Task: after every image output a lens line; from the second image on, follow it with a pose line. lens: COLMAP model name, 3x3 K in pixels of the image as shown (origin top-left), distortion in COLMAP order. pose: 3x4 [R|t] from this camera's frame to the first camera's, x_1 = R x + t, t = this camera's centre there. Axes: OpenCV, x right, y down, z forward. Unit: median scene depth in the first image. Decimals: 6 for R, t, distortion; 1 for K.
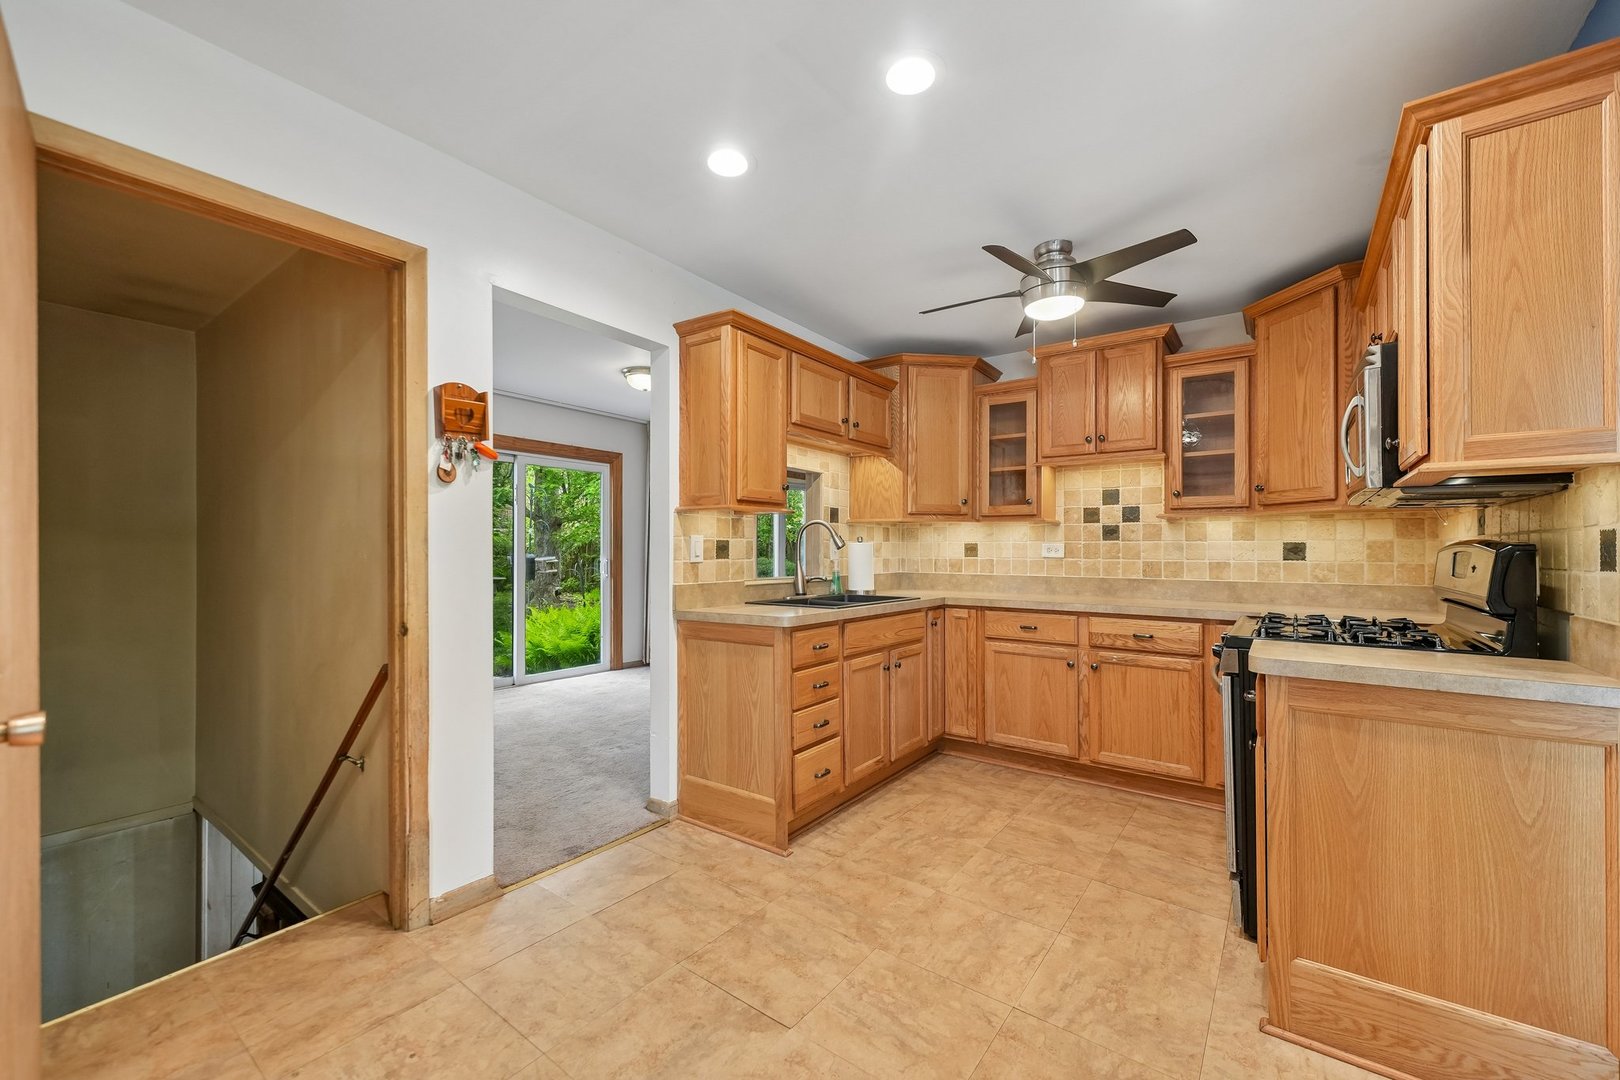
lens RADIAL K [[653.4, 0, 809.6], [0, 653.4, 541.3], [0, 0, 1]] dist [0.001802, -0.000521]
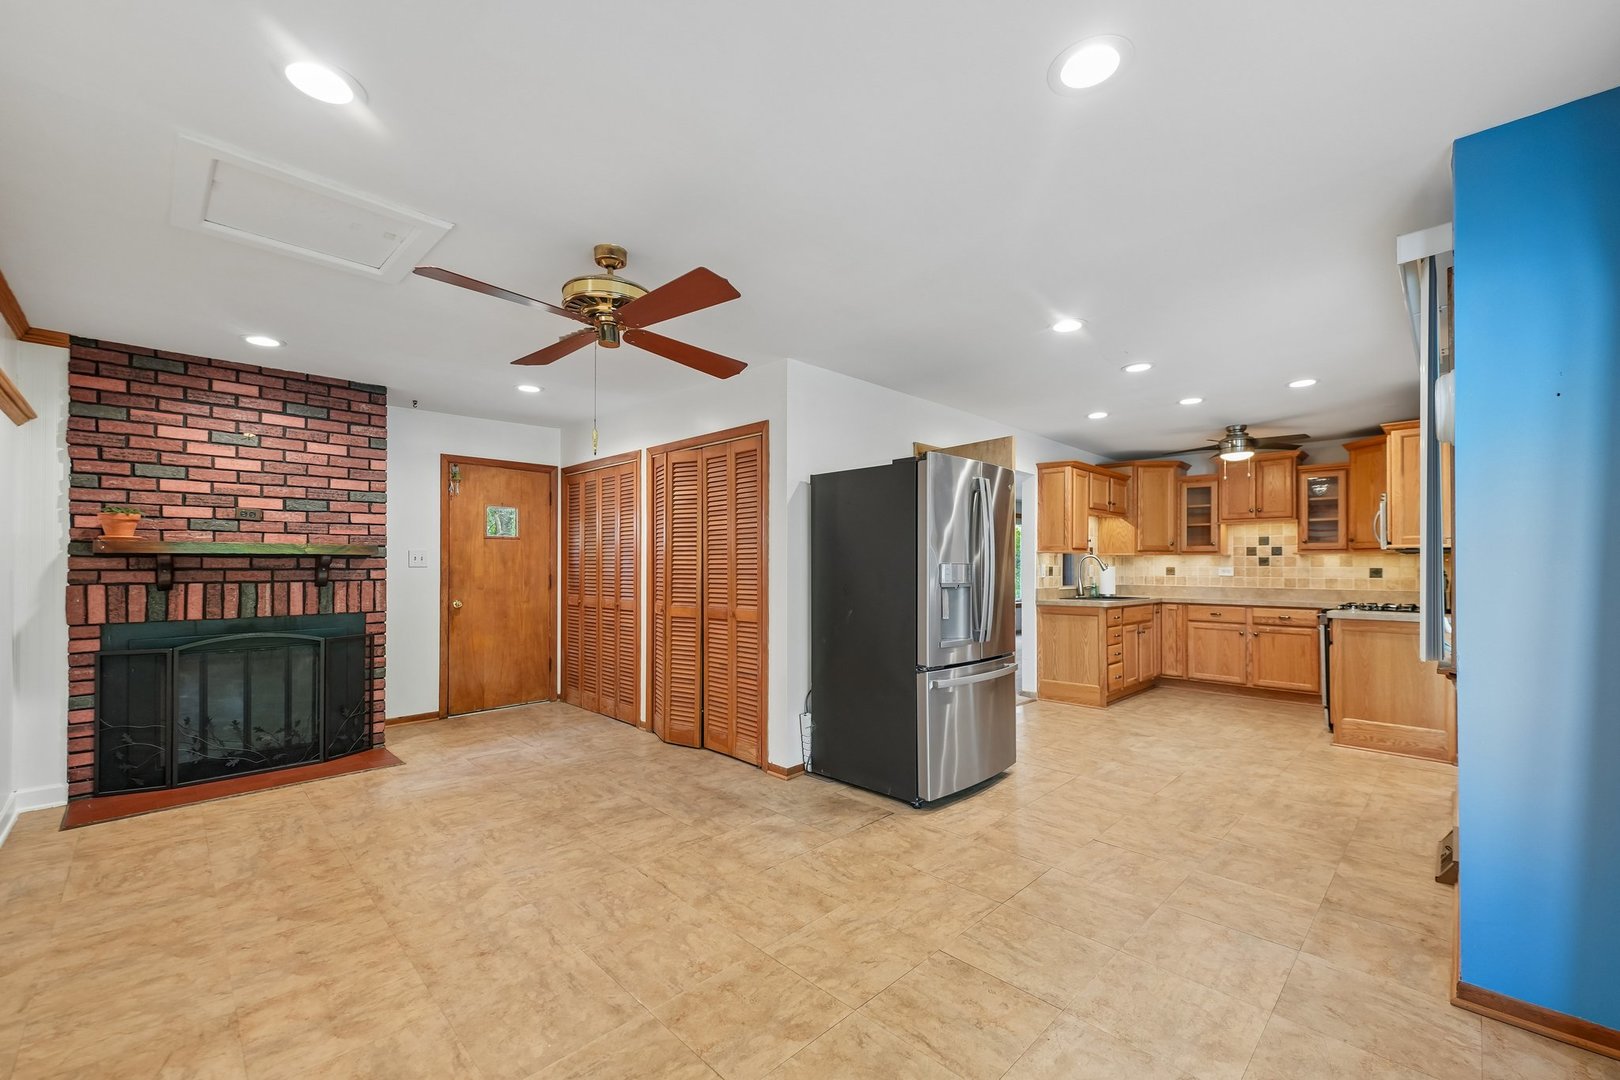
lens RADIAL K [[653.4, 0, 807.4], [0, 653.4, 557.8], [0, 0, 1]] dist [0.001802, -0.000521]
pose [[0.987198, -0.000784, -0.159495, -0.502963], [0.000702, 1.000000, -0.000570, -0.025484], [0.159495, 0.000451, 0.987199, -0.993849]]
